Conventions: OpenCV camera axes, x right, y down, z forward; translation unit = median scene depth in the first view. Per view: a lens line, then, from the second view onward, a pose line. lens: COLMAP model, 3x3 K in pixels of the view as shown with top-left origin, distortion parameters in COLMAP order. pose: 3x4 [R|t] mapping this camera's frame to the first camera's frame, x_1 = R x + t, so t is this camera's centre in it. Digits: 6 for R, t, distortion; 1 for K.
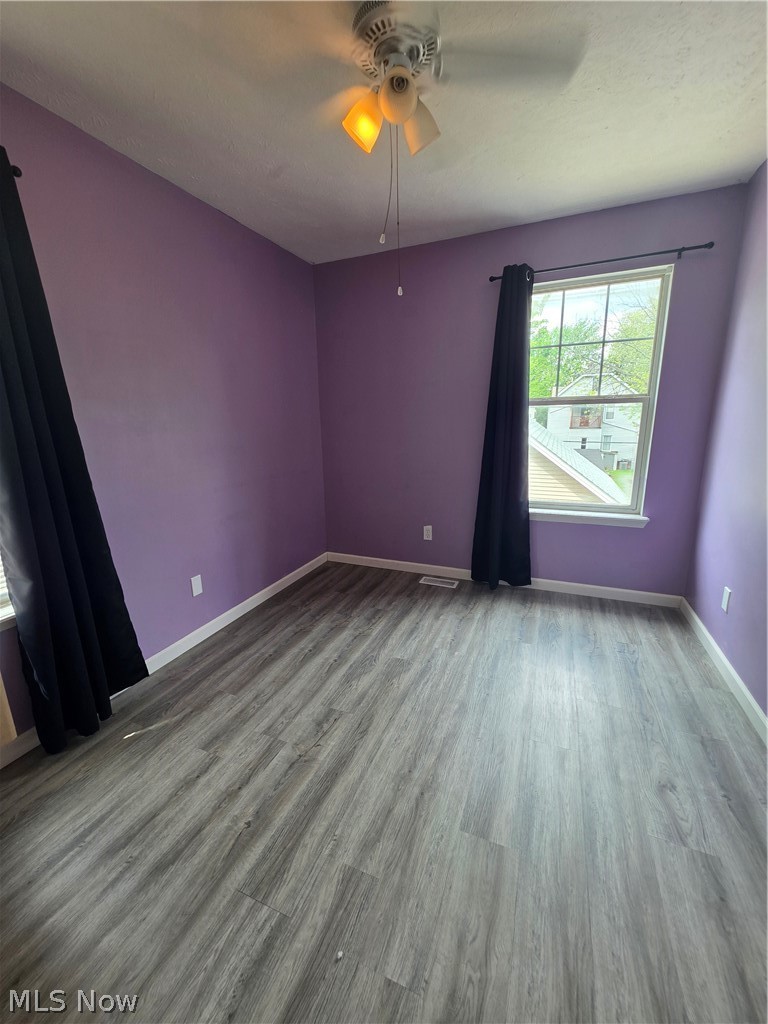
lens RADIAL K [[411.0, 0, 380.1], [0, 411.0, 525.7], [0, 0, 1]] dist [0.000303, 0.000048]
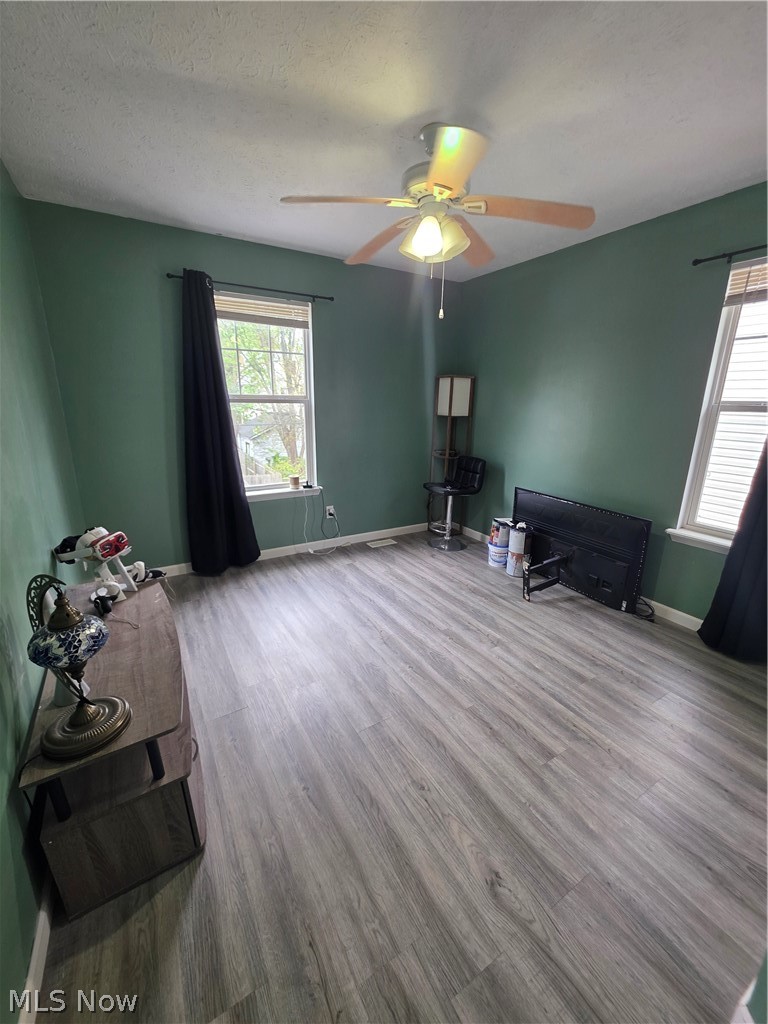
lens RADIAL K [[408.1, 0, 381.4], [0, 408.1, 512.8], [0, 0, 1]] dist [-0.000522, 0.000159]
pose [[0.584893, -0.185203, 0.789684, -0.323003], [0.171388, 0.979820, 0.102853, -0.040020], [-0.792796, 0.075185, 0.604832, 0.023101]]
